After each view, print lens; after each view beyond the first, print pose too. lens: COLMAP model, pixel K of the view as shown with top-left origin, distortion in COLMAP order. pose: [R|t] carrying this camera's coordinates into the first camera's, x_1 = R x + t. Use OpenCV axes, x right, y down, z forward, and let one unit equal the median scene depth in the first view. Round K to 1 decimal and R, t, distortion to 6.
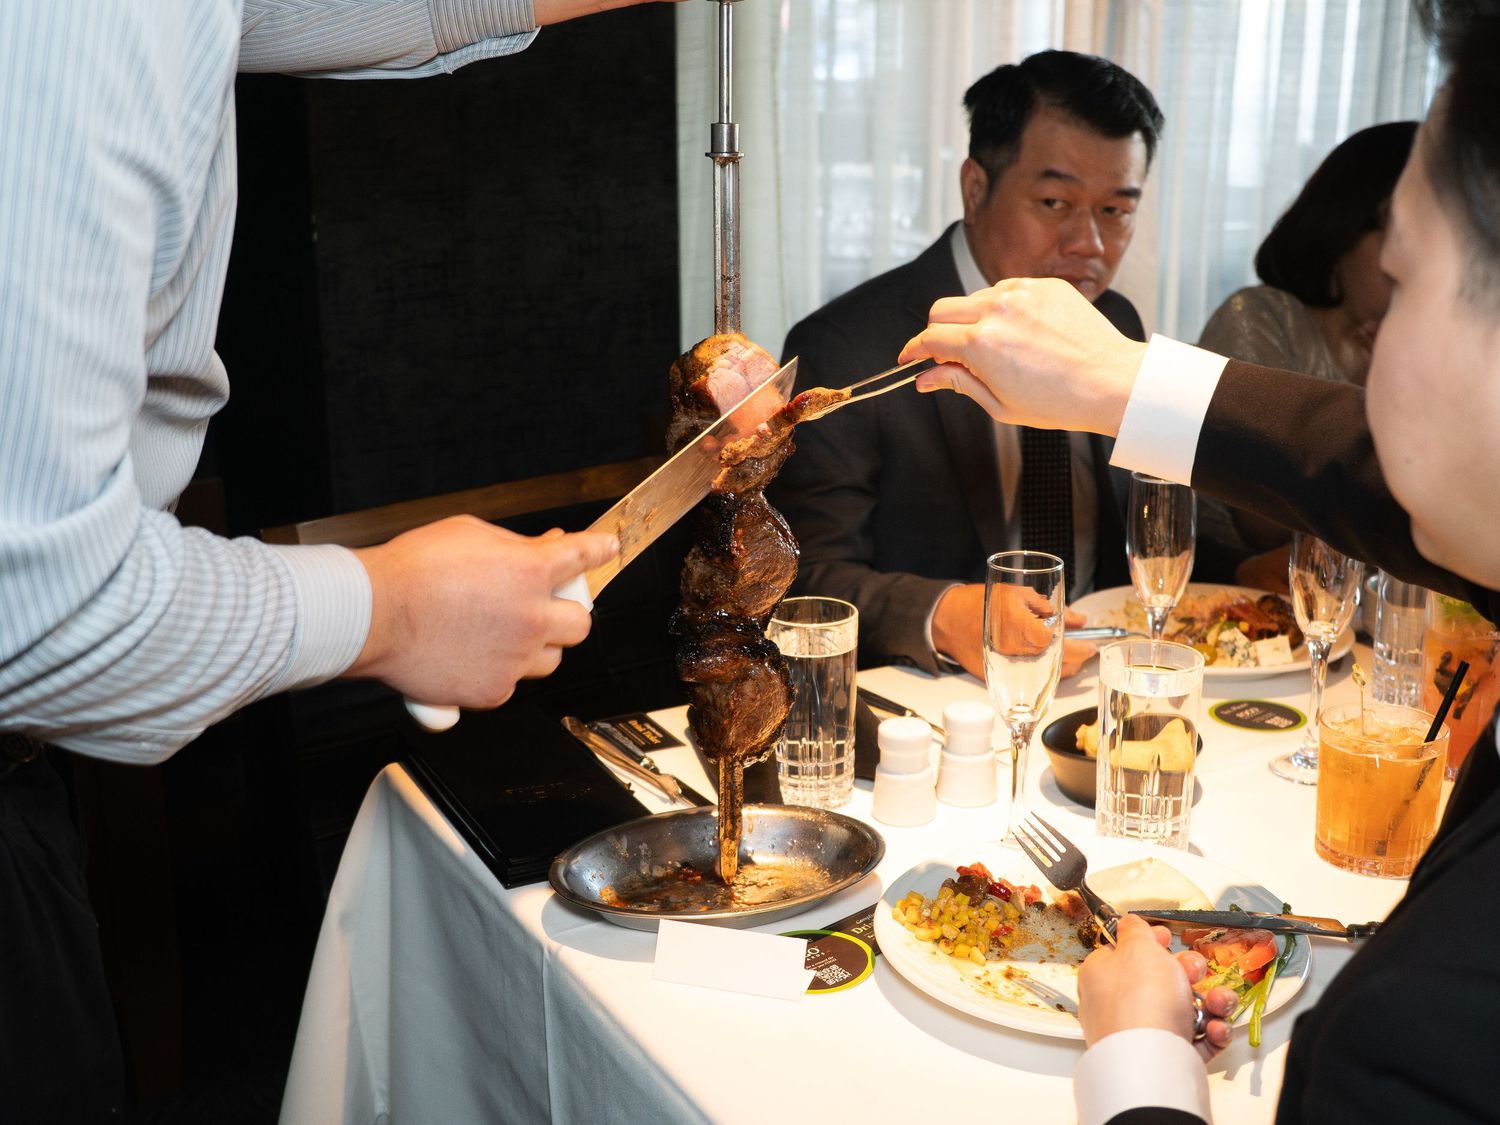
lens RADIAL K [[1841.2, 0, 745.5], [0, 1841.2, 560.2], [0, 0, 1]] dist [0.132884, 0.000000]
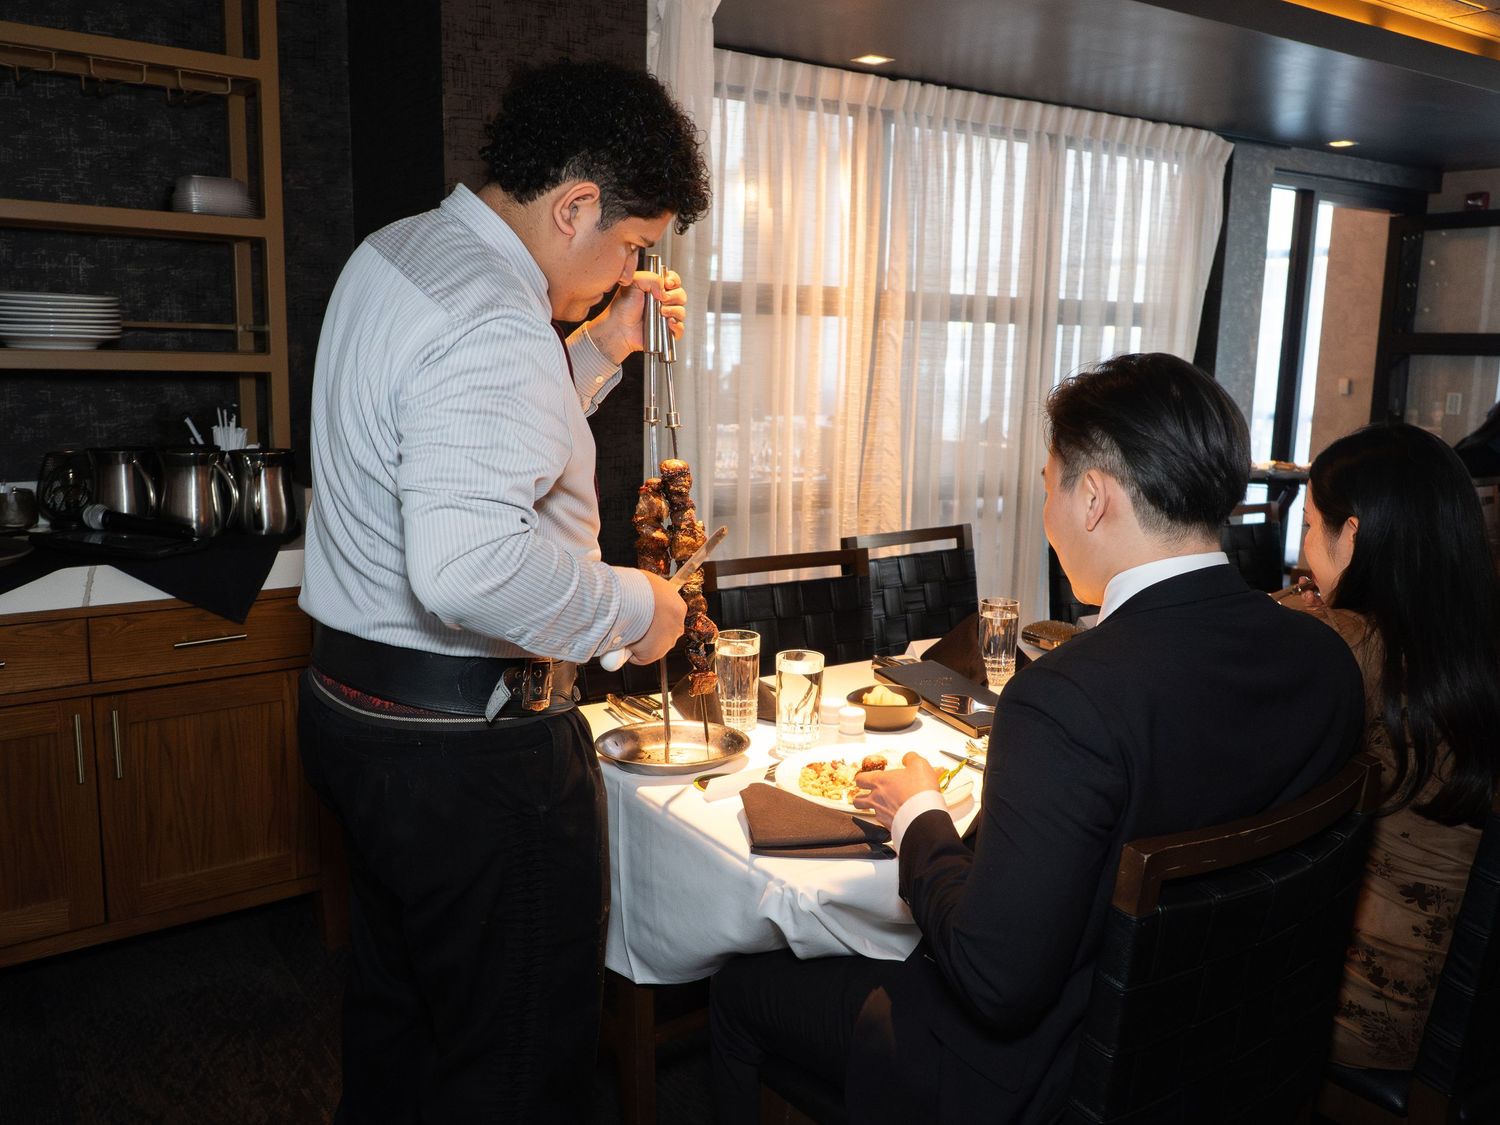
lens RADIAL K [[1239.1, 0, 749.6], [0, 1239.1, 561.9], [0, 0, 1]] dist [0.002490, 0.001044]
pose [[0.995928, 0.003892, 0.090066, -0.022920], [0.005031, 0.995111, -0.098636, 0.025083], [-0.090010, 0.098687, 0.991039, -0.118211]]
